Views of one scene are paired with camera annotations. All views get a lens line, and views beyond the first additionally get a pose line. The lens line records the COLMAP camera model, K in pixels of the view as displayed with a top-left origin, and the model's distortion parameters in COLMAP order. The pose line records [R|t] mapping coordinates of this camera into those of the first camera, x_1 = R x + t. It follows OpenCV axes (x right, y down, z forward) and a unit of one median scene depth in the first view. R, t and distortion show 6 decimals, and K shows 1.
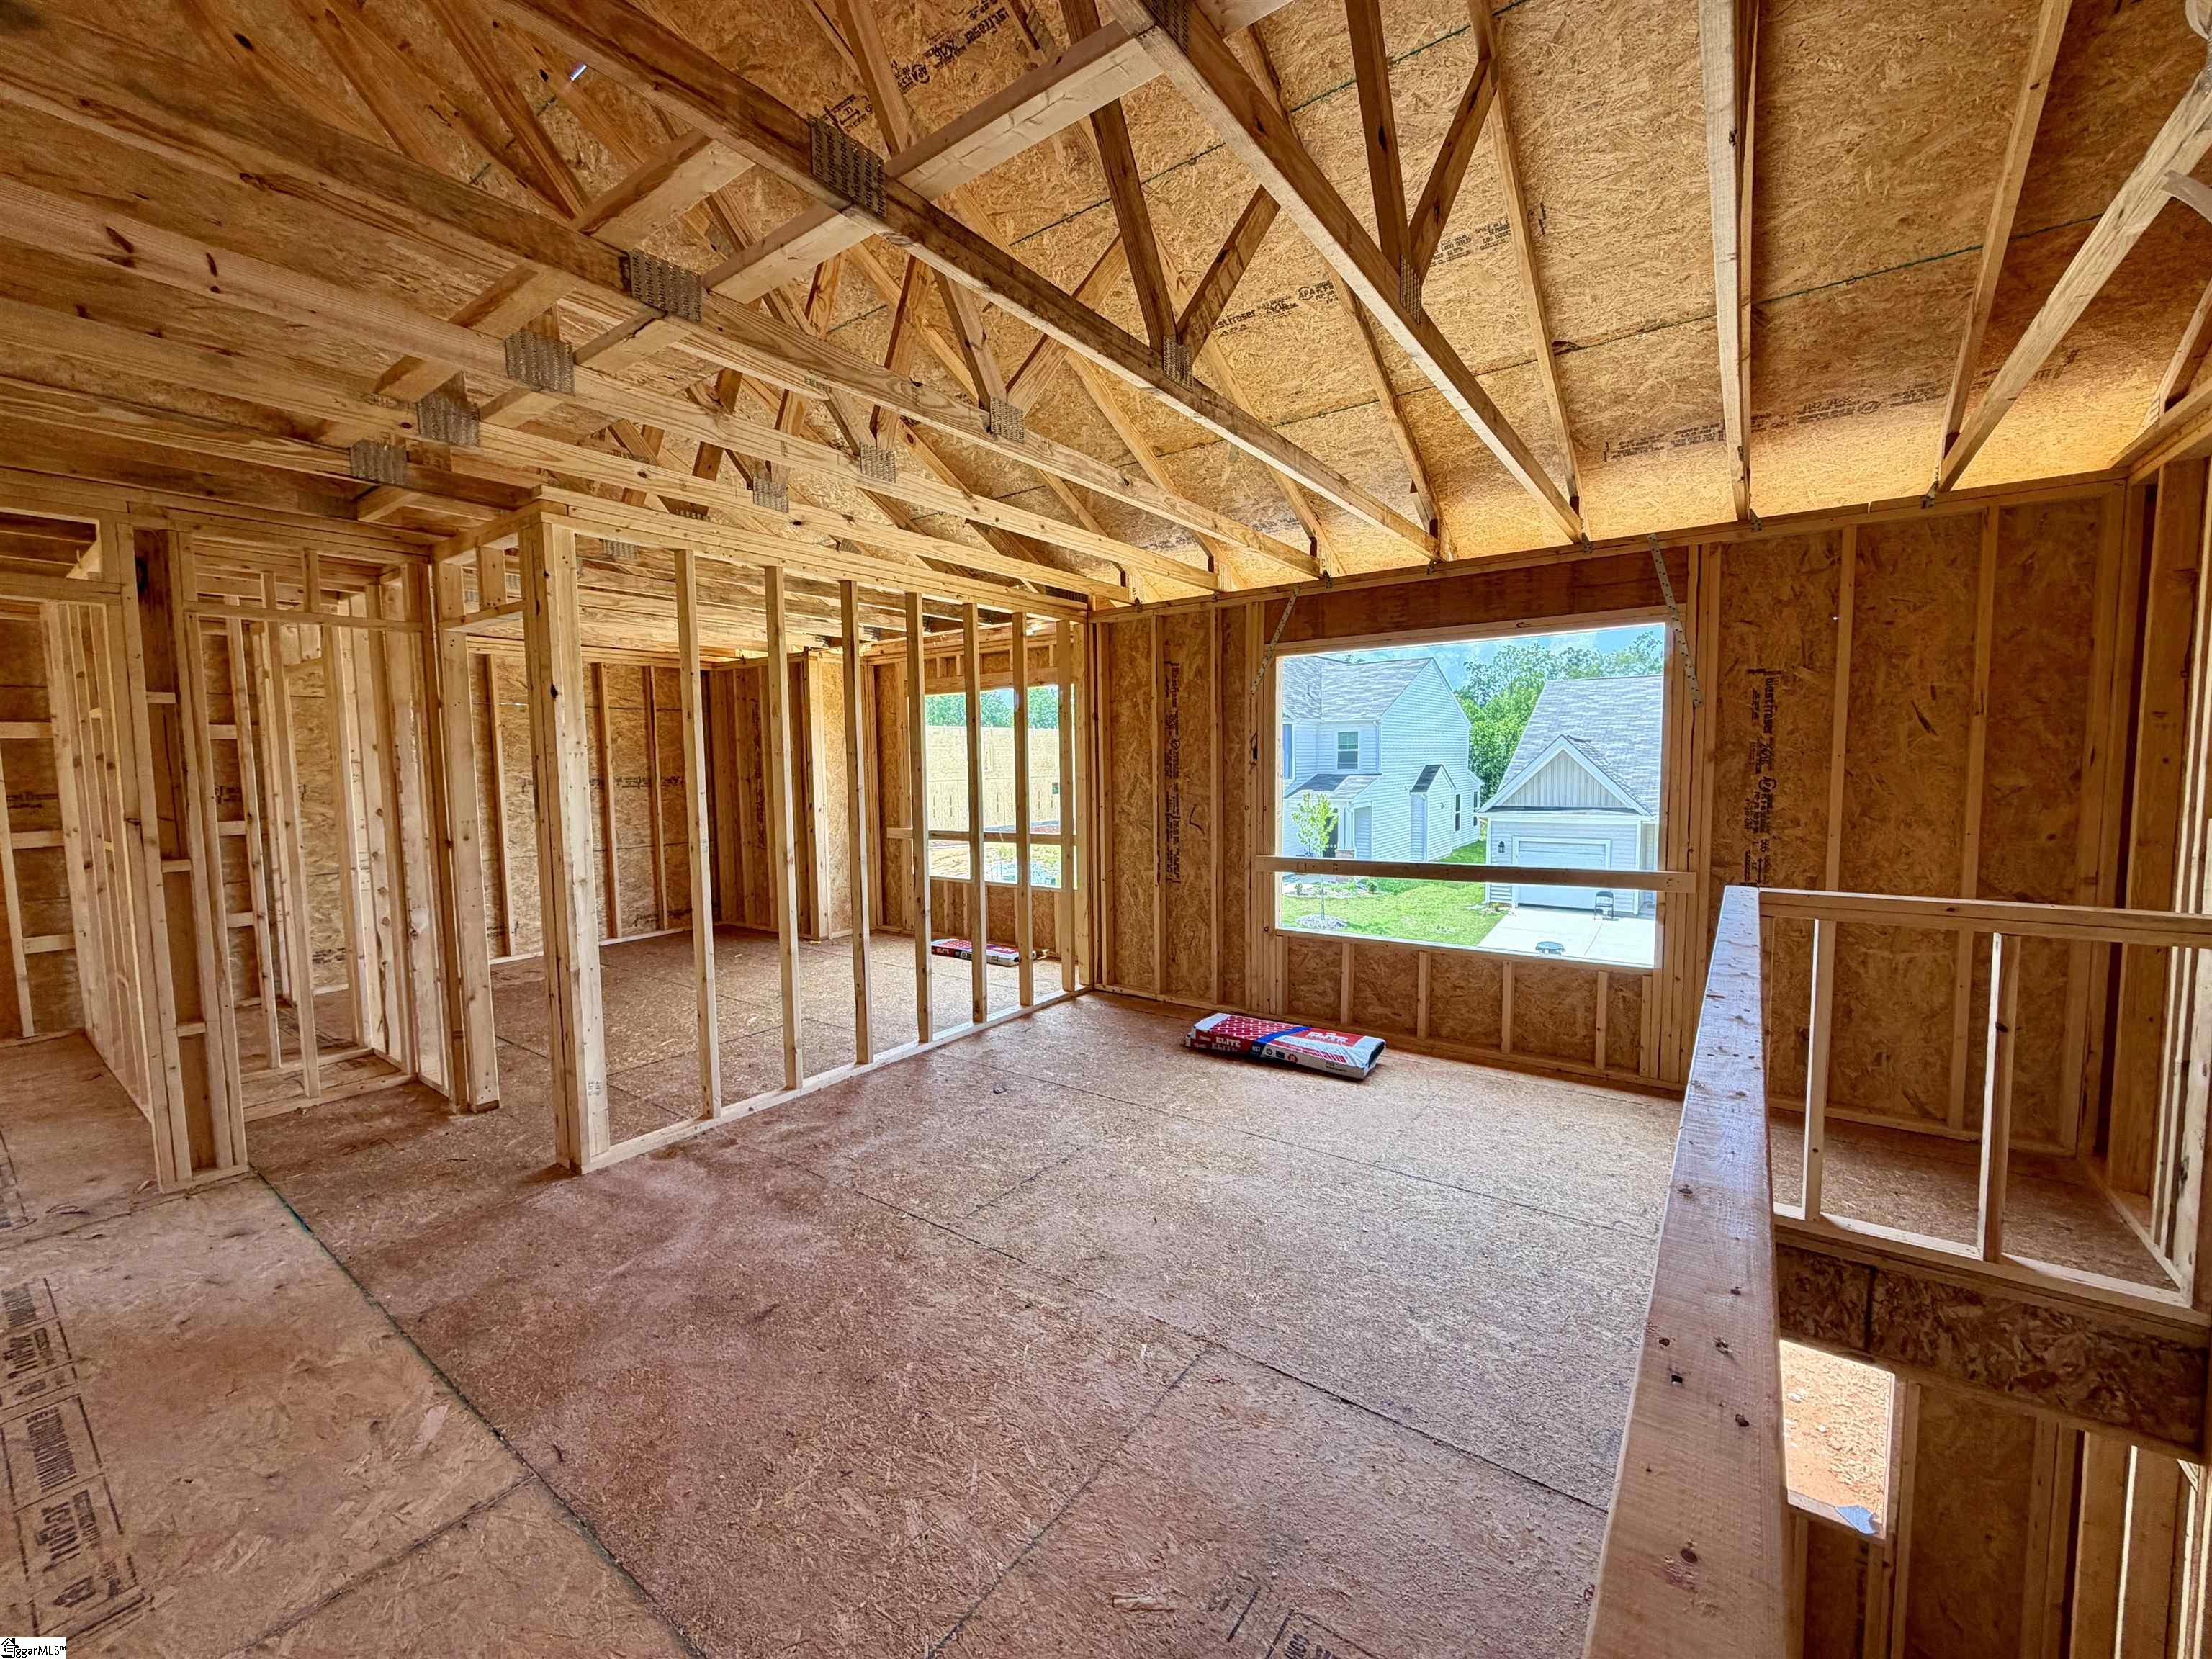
lens RADIAL K [[883.1, 0, 1098.0], [0, 883.1, 832.6], [0, 0, 1]] dist [-0.001149, 0.000213]
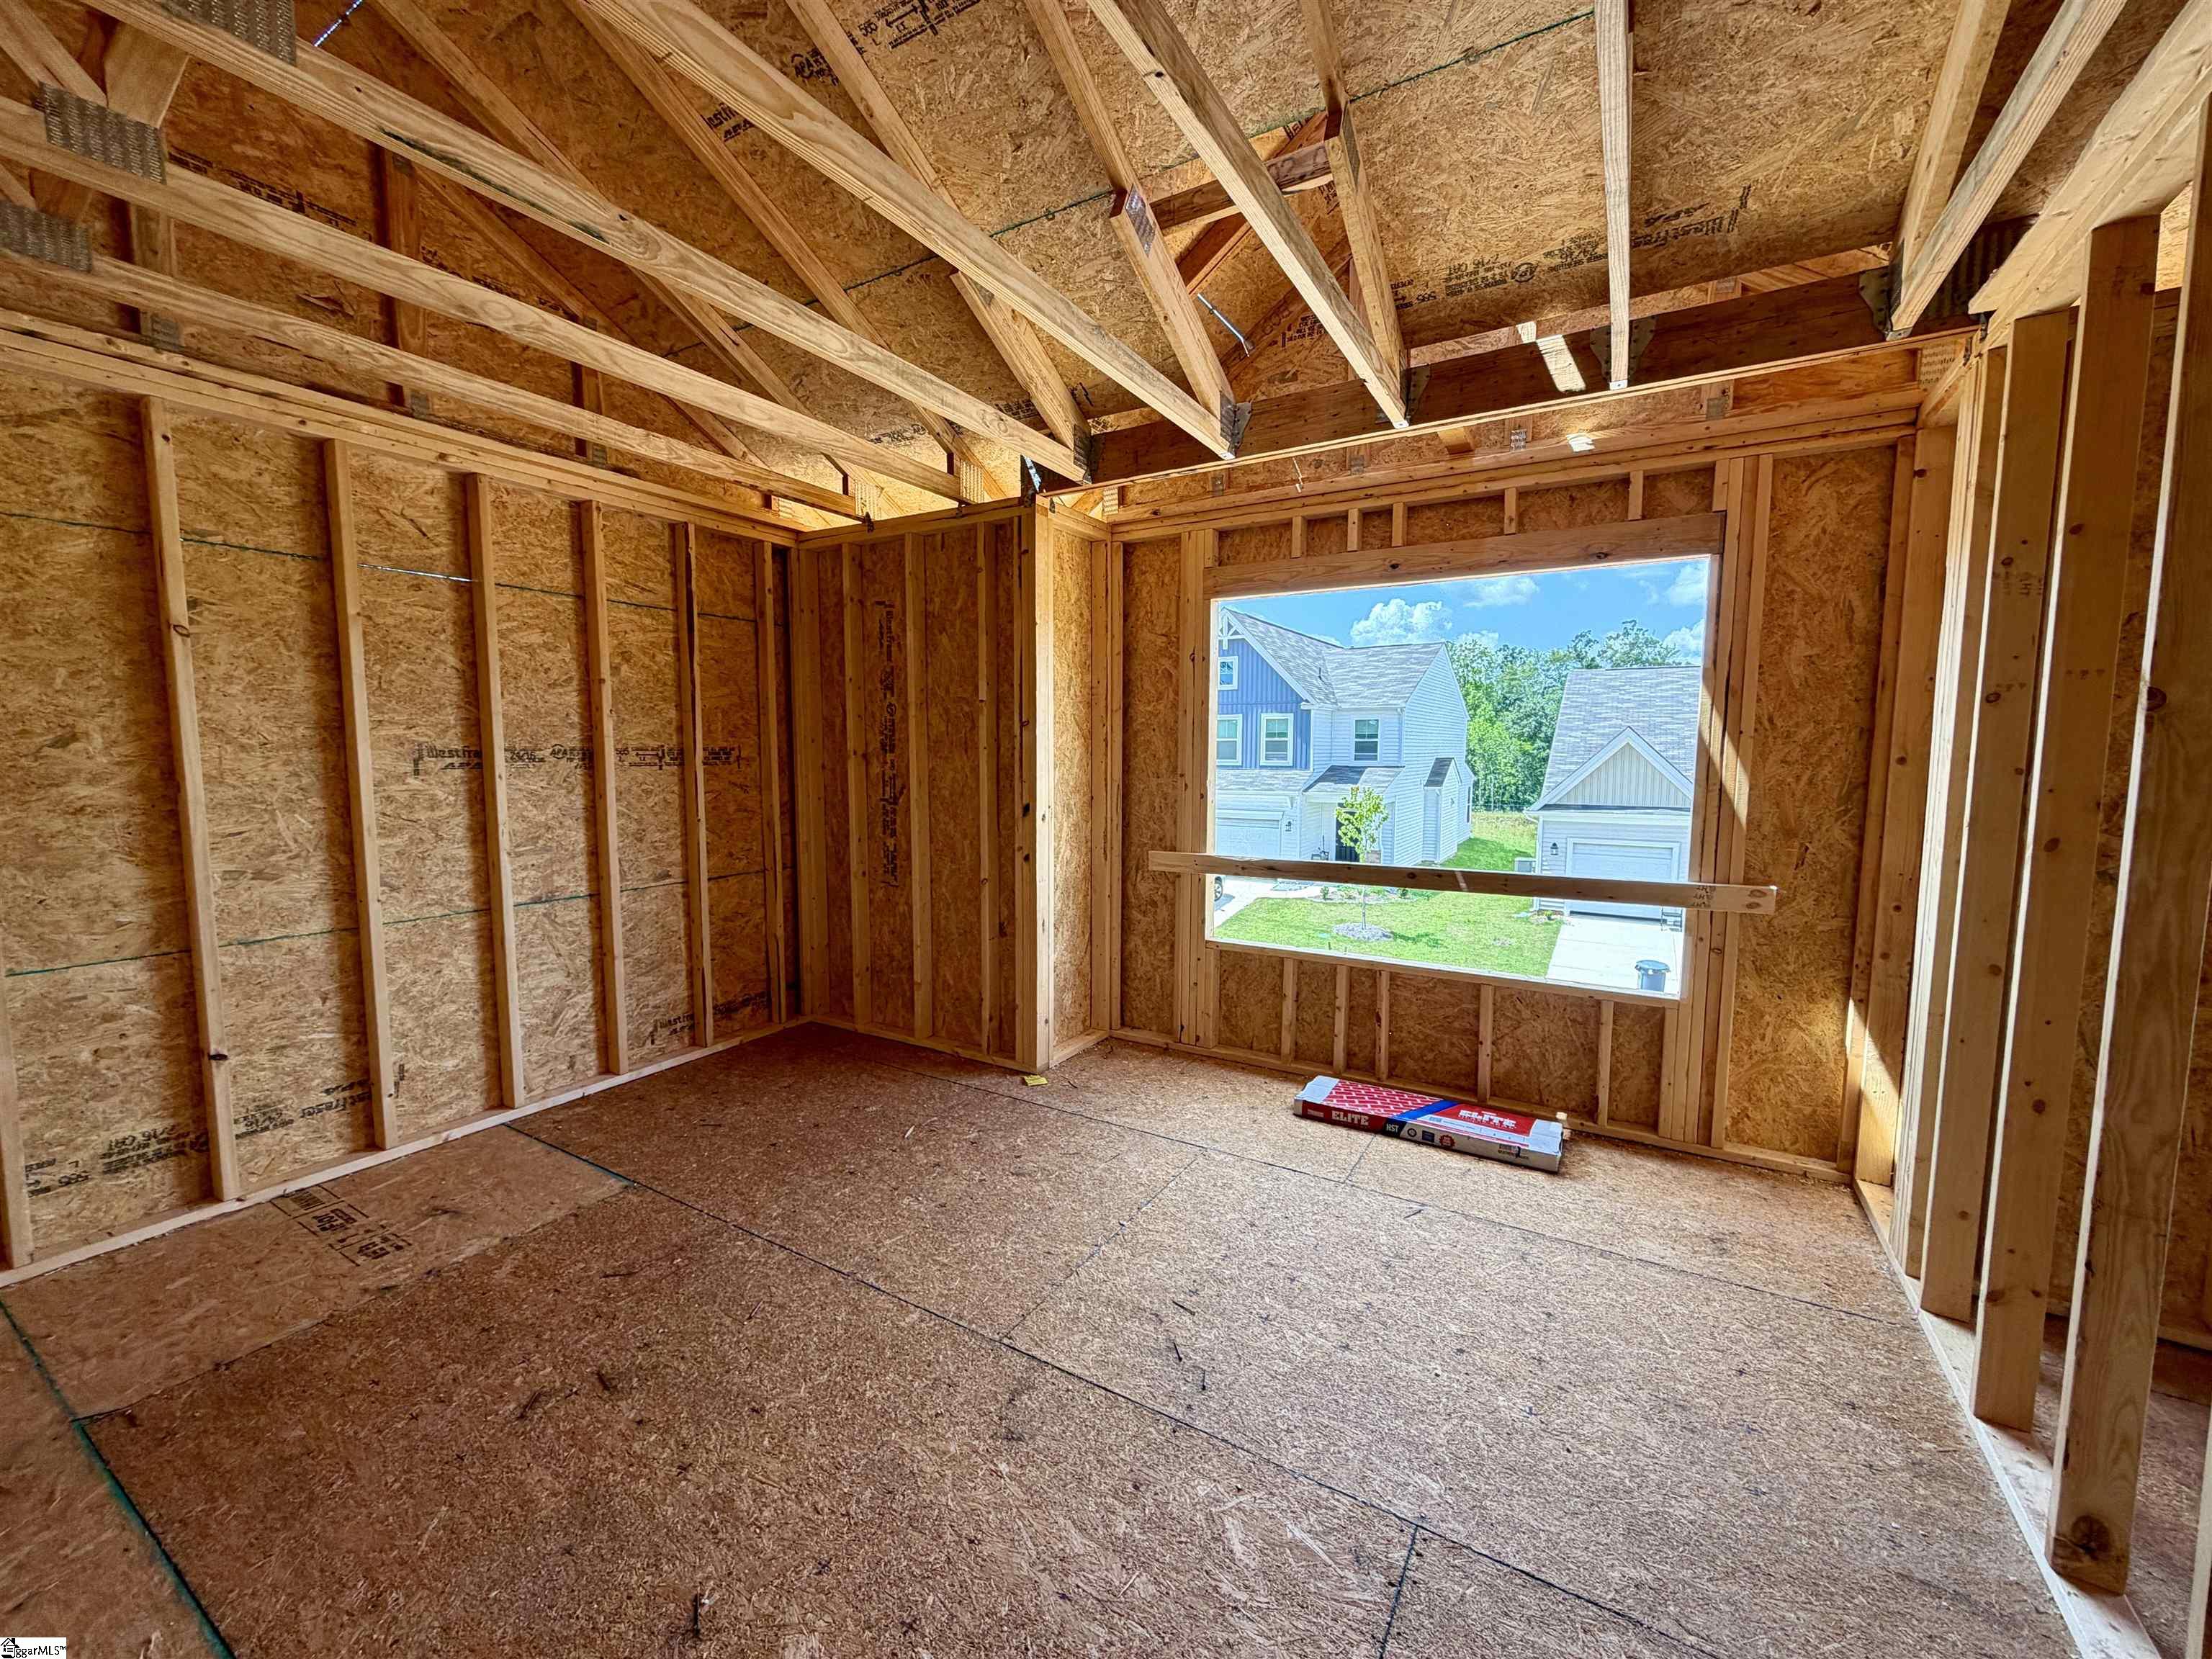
lens RADIAL K [[883.1, 0, 1101.9], [0, 883.1, 830.3], [0, 0, 1]] dist [-0.001149, 0.000213]
pose [[0.995473, 0.008931, 0.094621, -0.316422], [-0.009788, 0.999915, 0.008593, -0.021757], [-0.094536, -0.009481, 0.995476, 0.475284]]
